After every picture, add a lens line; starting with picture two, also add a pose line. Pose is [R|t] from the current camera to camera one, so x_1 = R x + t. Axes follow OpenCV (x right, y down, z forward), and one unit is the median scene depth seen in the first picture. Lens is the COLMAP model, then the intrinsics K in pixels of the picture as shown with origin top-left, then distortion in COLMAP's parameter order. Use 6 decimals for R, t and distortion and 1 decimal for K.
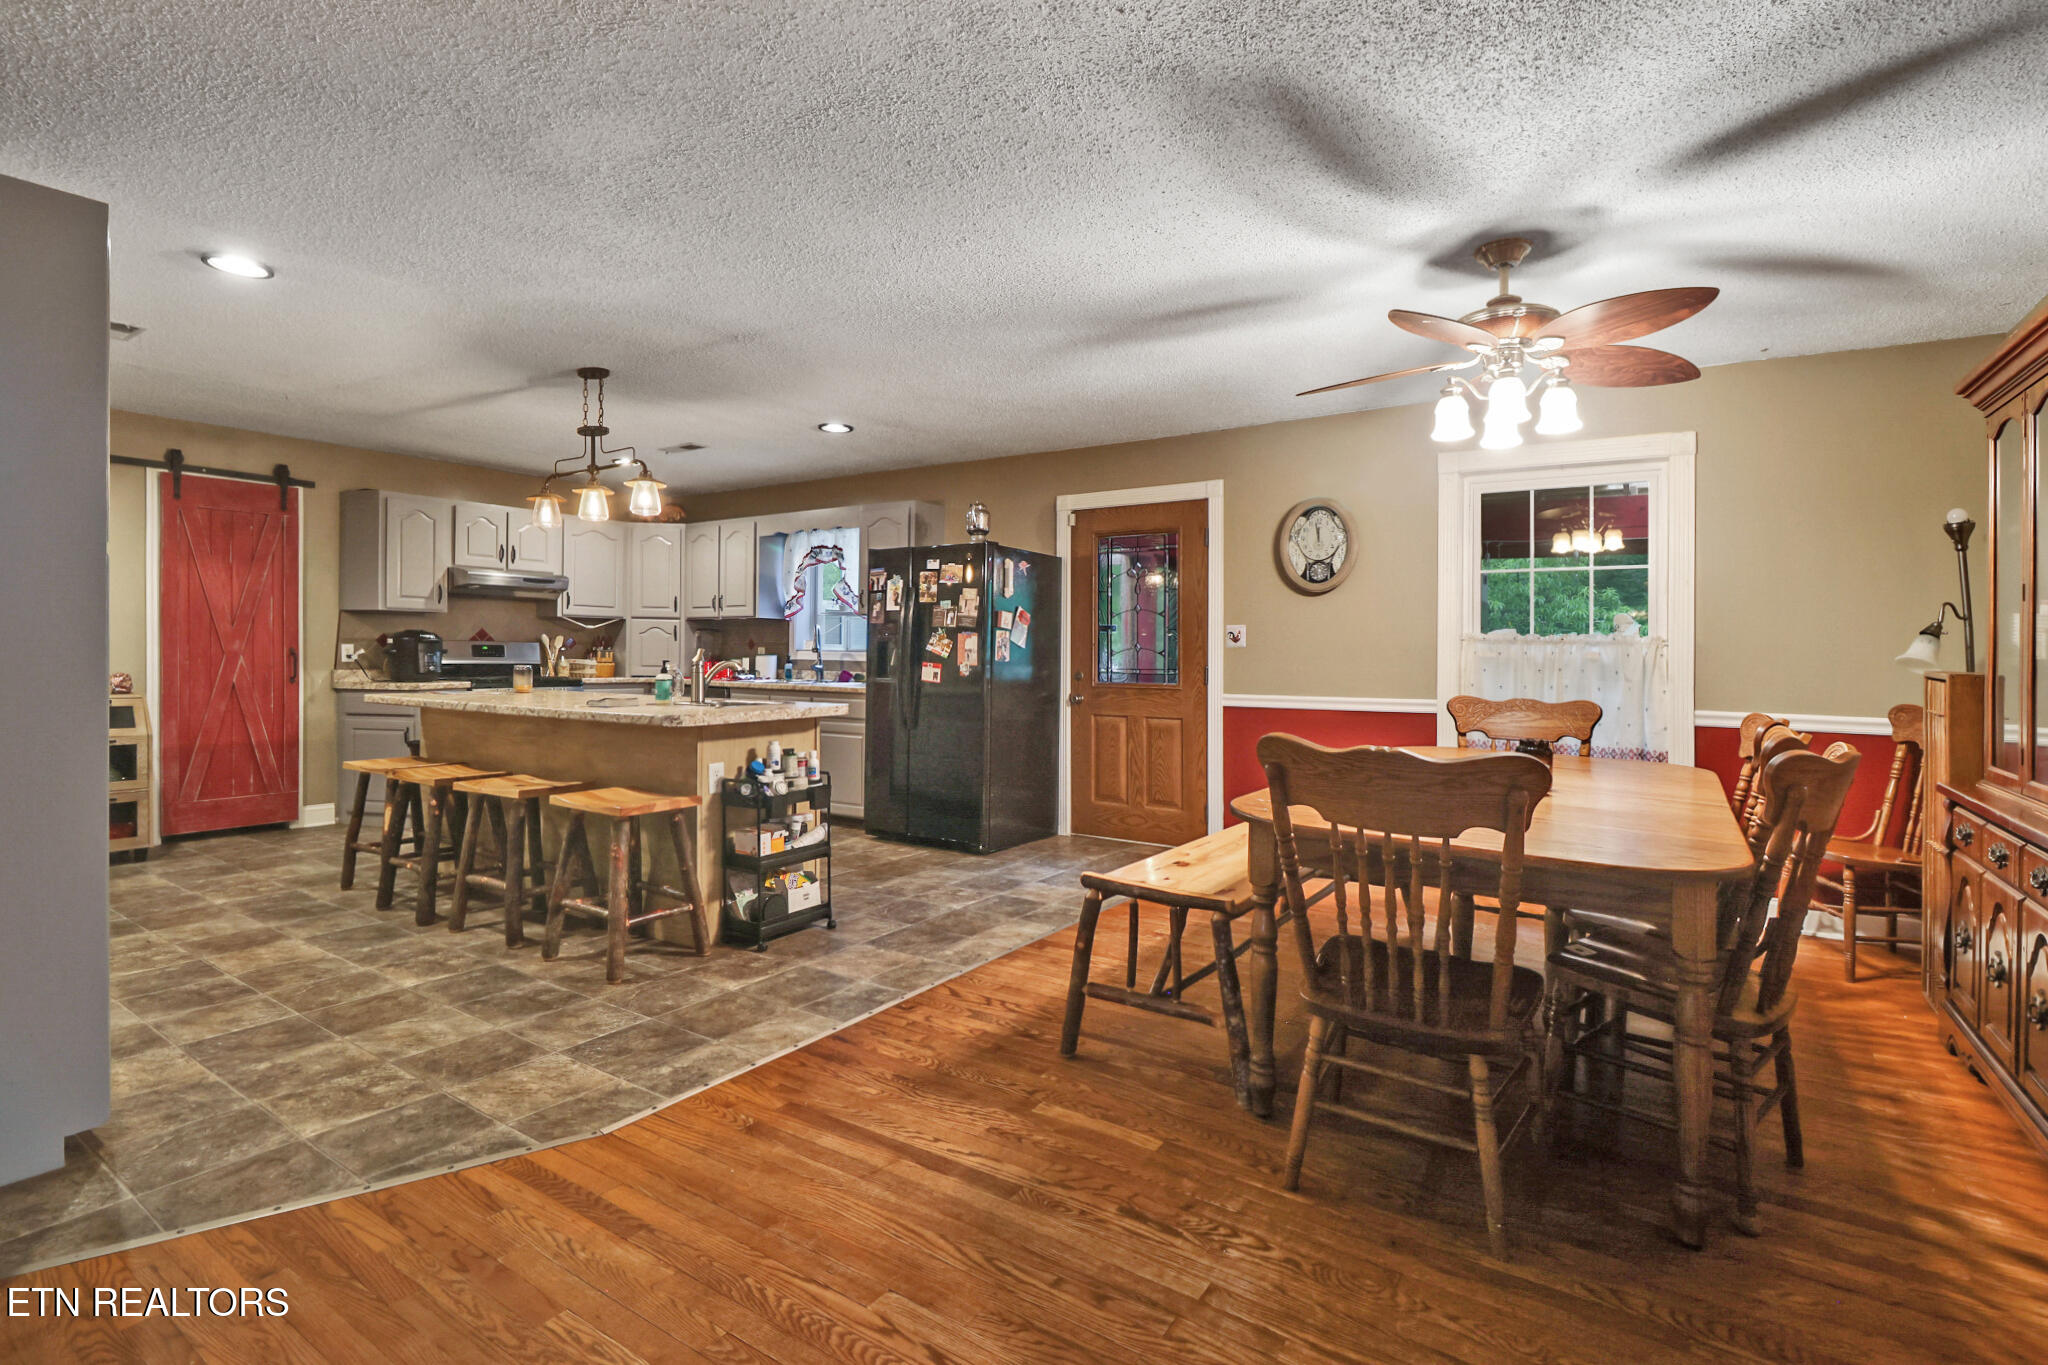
lens RADIAL K [[934.3, 0, 1037.9], [0, 934.3, 647.0], [0, 0, 1]] dist [0.022010, -0.018899]
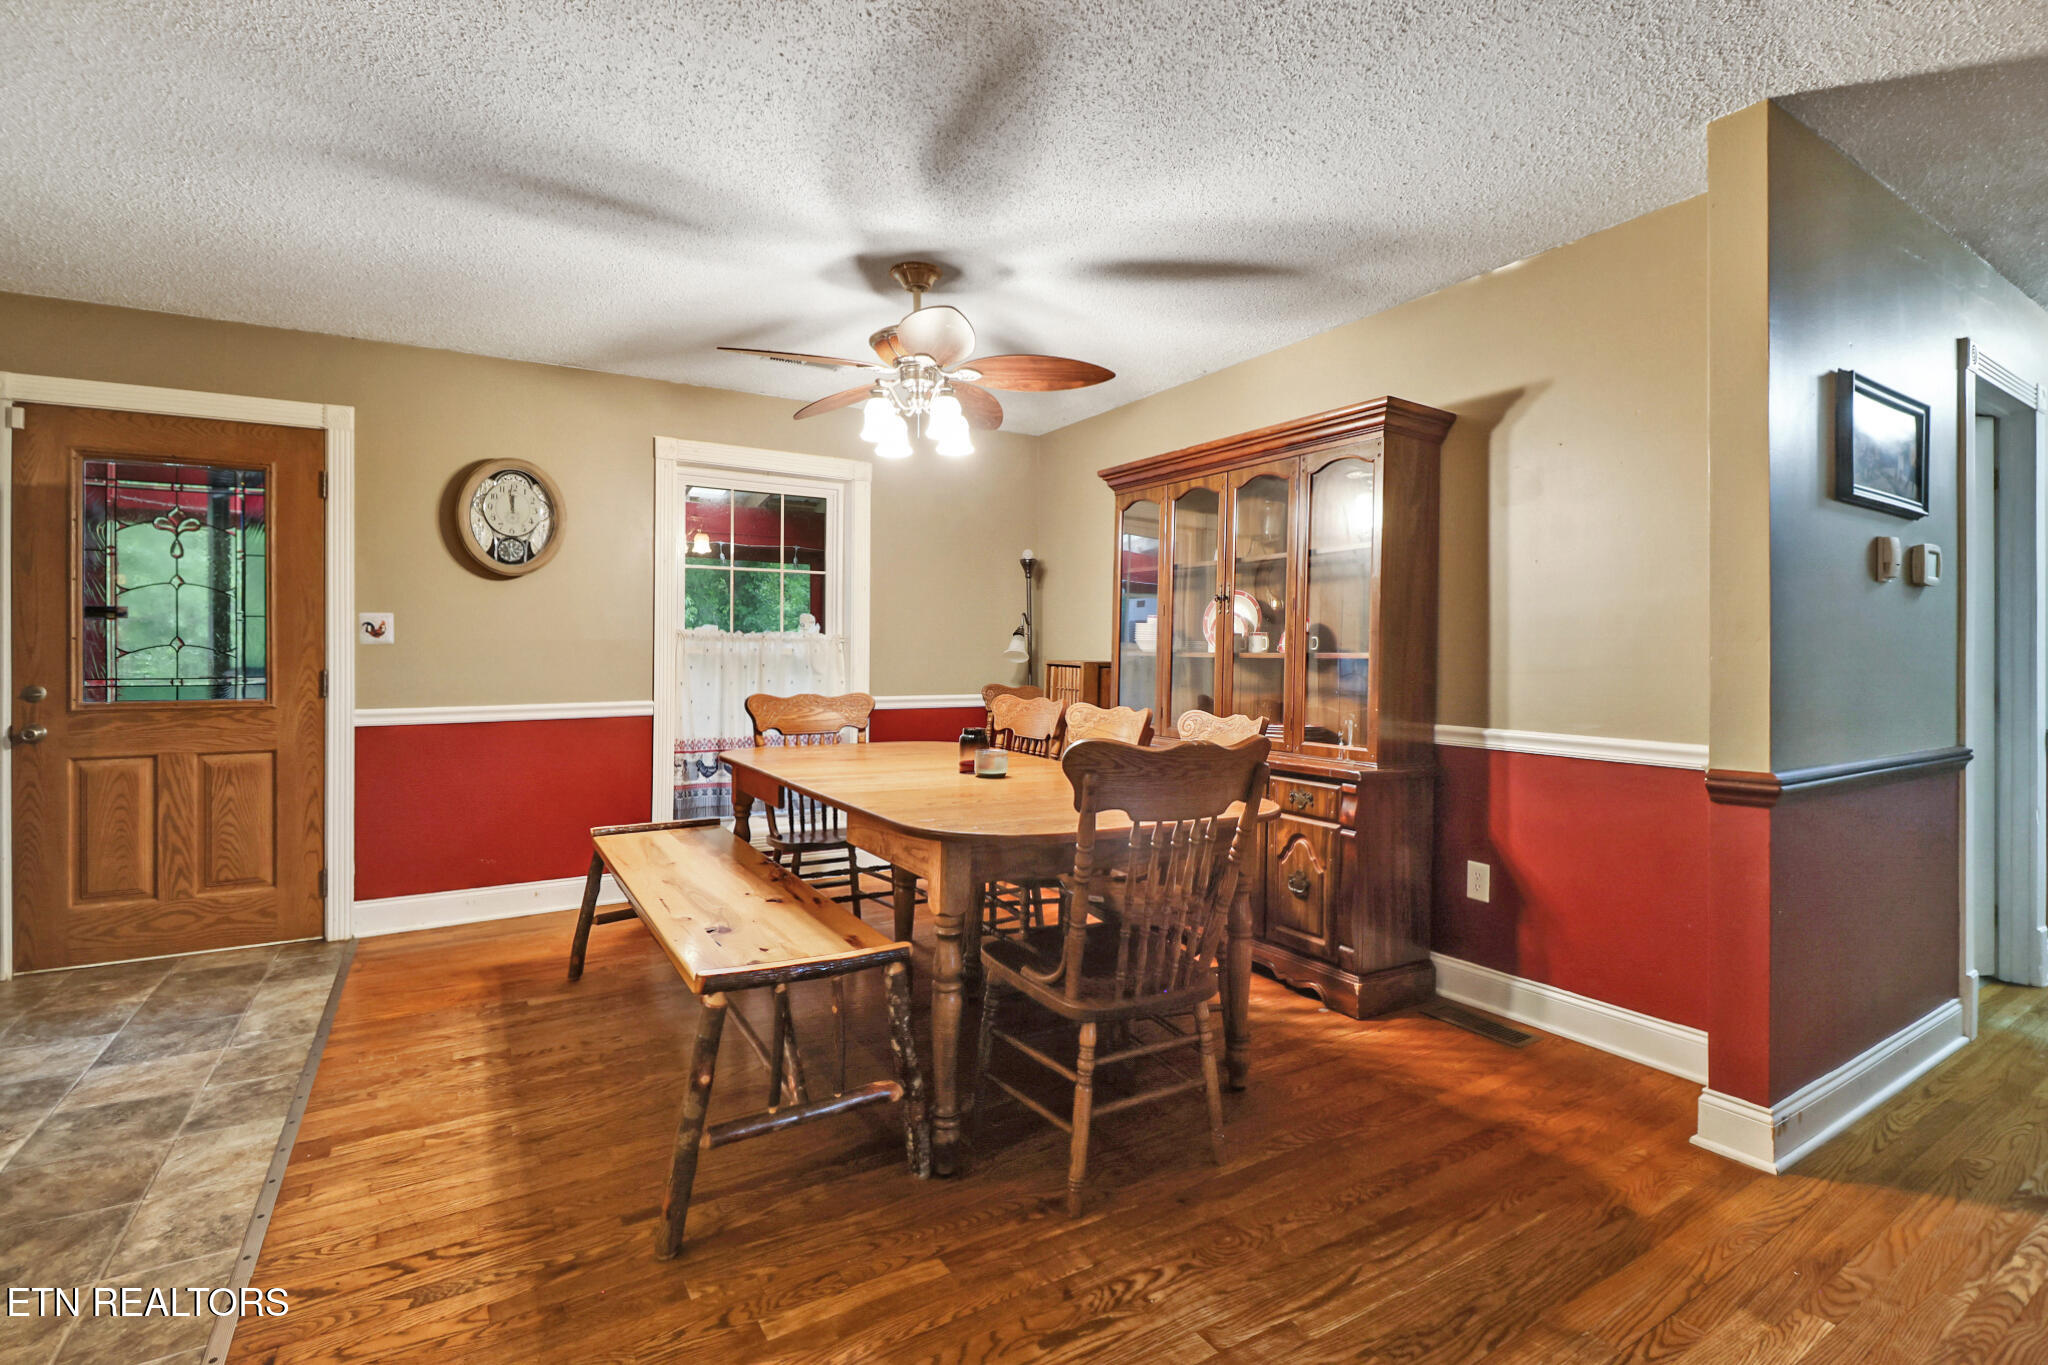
lens RADIAL K [[934.3, 0, 1037.9], [0, 934.3, 647.0], [0, 0, 1]] dist [0.022010, -0.018899]
pose [[0.442754, -0.004688, 0.896631, -0.315478], [-0.002372, 0.999977, 0.006399, -0.004278], [-0.896640, -0.004960, 0.442733, 0.320639]]
